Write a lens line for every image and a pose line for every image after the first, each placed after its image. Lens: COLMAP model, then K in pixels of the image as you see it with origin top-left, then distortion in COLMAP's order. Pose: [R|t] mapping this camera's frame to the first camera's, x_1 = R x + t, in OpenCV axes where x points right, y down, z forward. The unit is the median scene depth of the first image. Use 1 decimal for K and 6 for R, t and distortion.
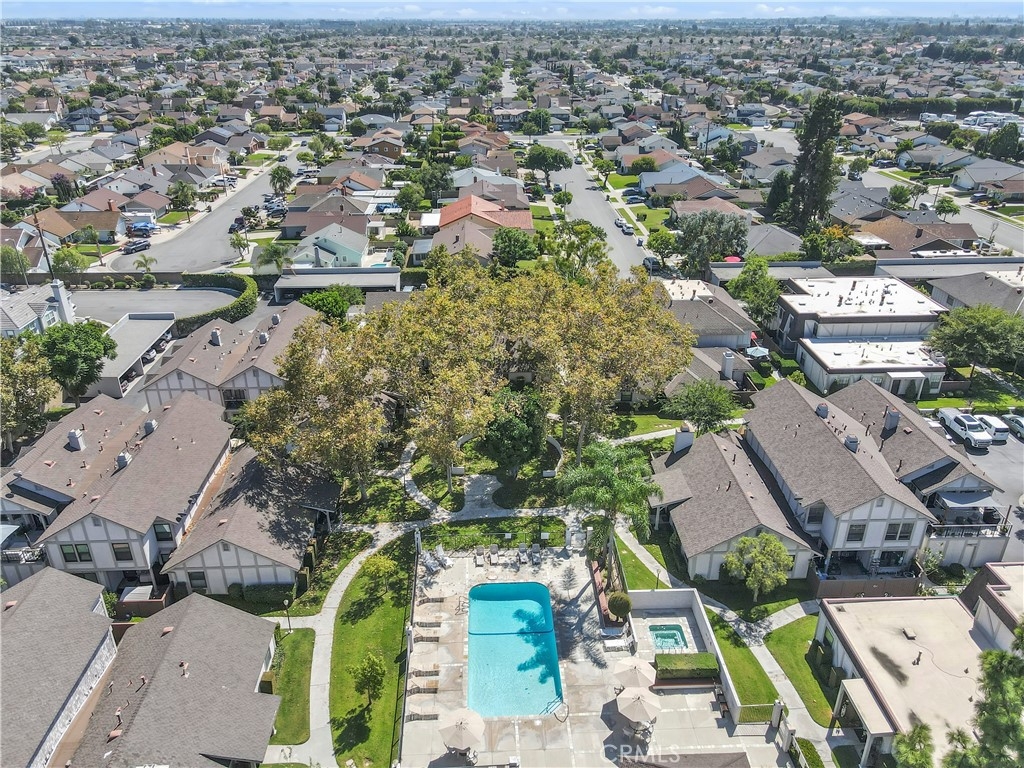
lens RADIAL K [[764.3, 0, 511.6], [0, 764.3, 386.3], [0, 0, 1]] dist [0.002476, 0.014626]
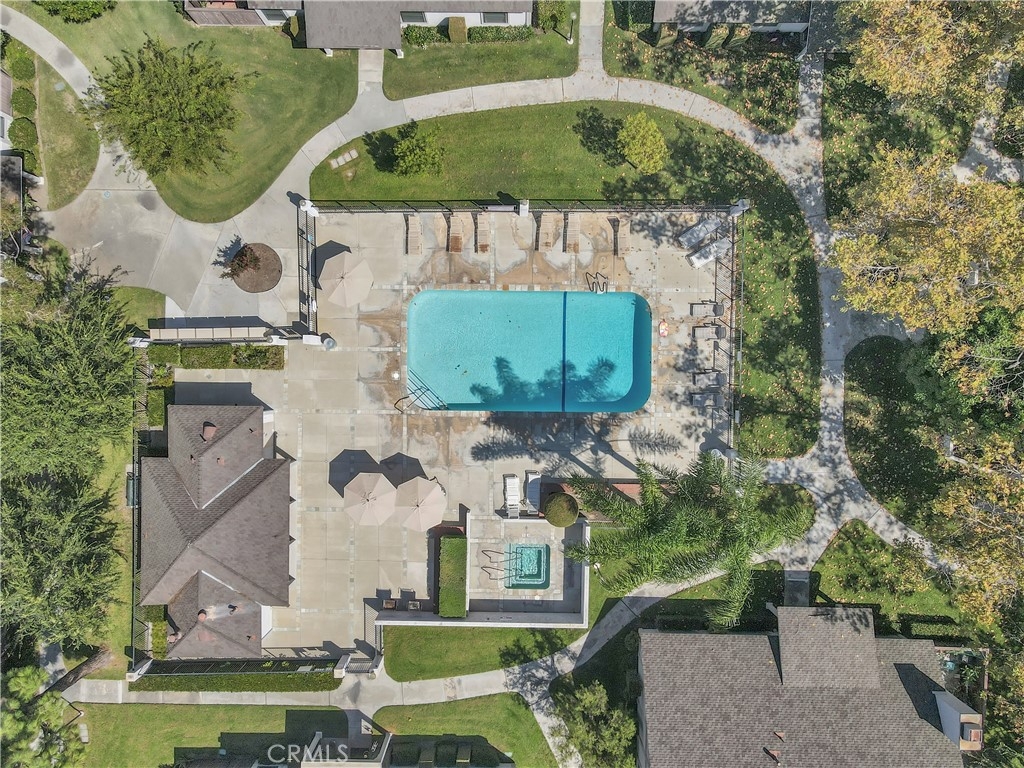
lens RADIAL K [[764.3, 0, 513.7], [0, 764.3, 384.9], [0, 0, 1]] dist [0.002476, 0.014626]
pose [[-0.057671, 0.997964, 0.027243, 0.012211], [-0.431211, -0.049512, 0.900892, -0.291943], [0.900406, 0.040208, 0.433188, 0.618302]]
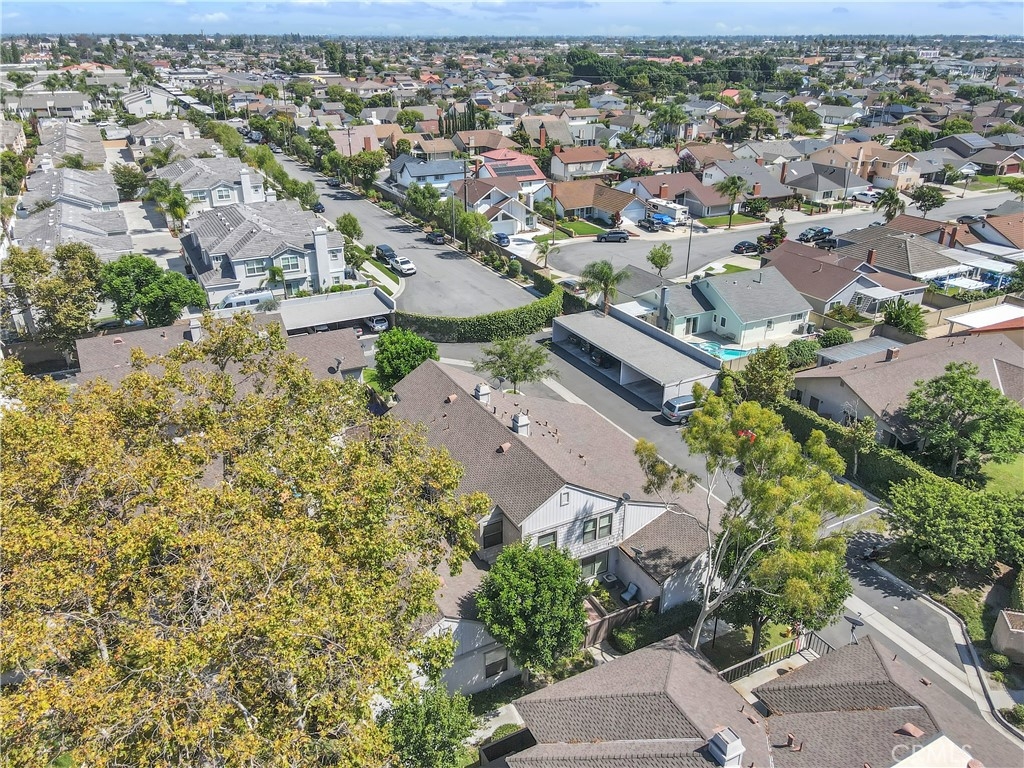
lens RADIAL K [[764.3, 0, 513.9], [0, 764.3, 380.1], [0, 0, 1]] dist [0.002476, 0.014626]
pose [[0.425809, 0.371813, -0.824889, 0.526533], [-0.393162, 0.897135, 0.201426, -0.414288], [0.814930, 0.238546, 0.528191, 1.257872]]
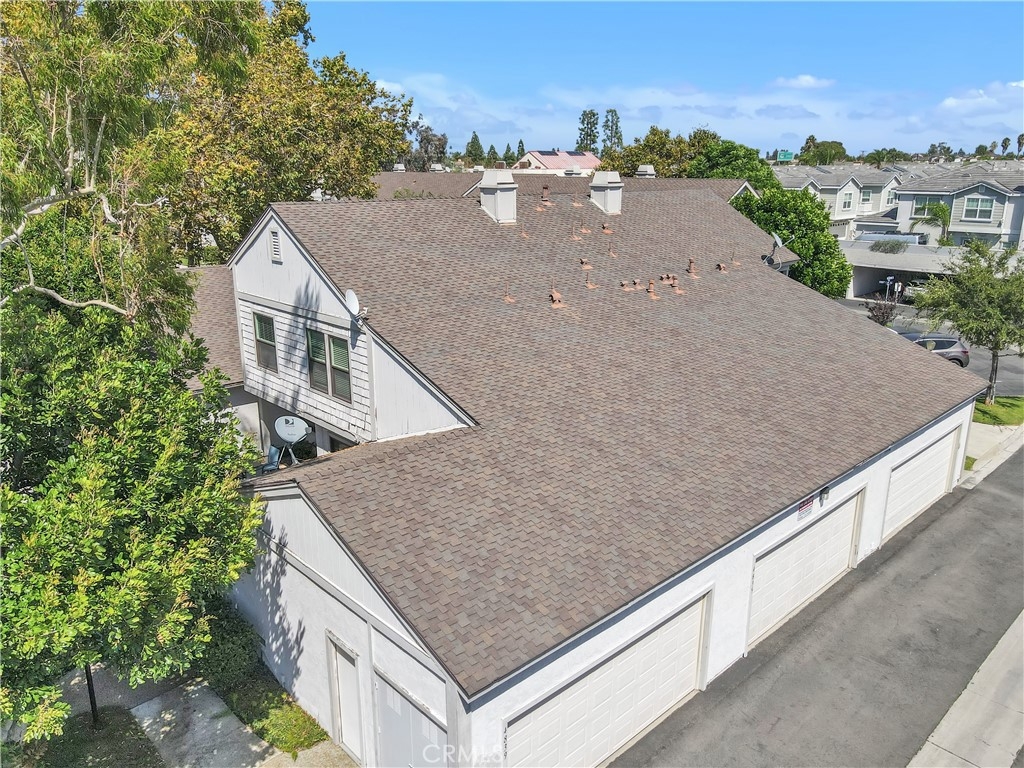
lens RADIAL K [[764.3, 0, 510.9], [0, 764.3, 381.5], [0, 0, 1]] dist [0.002476, 0.014626]
pose [[-0.756775, 0.176498, -0.629397, 0.148233], [-0.285362, 0.777061, 0.561021, -0.356329], [0.588099, 0.604173, -0.537695, 1.952169]]
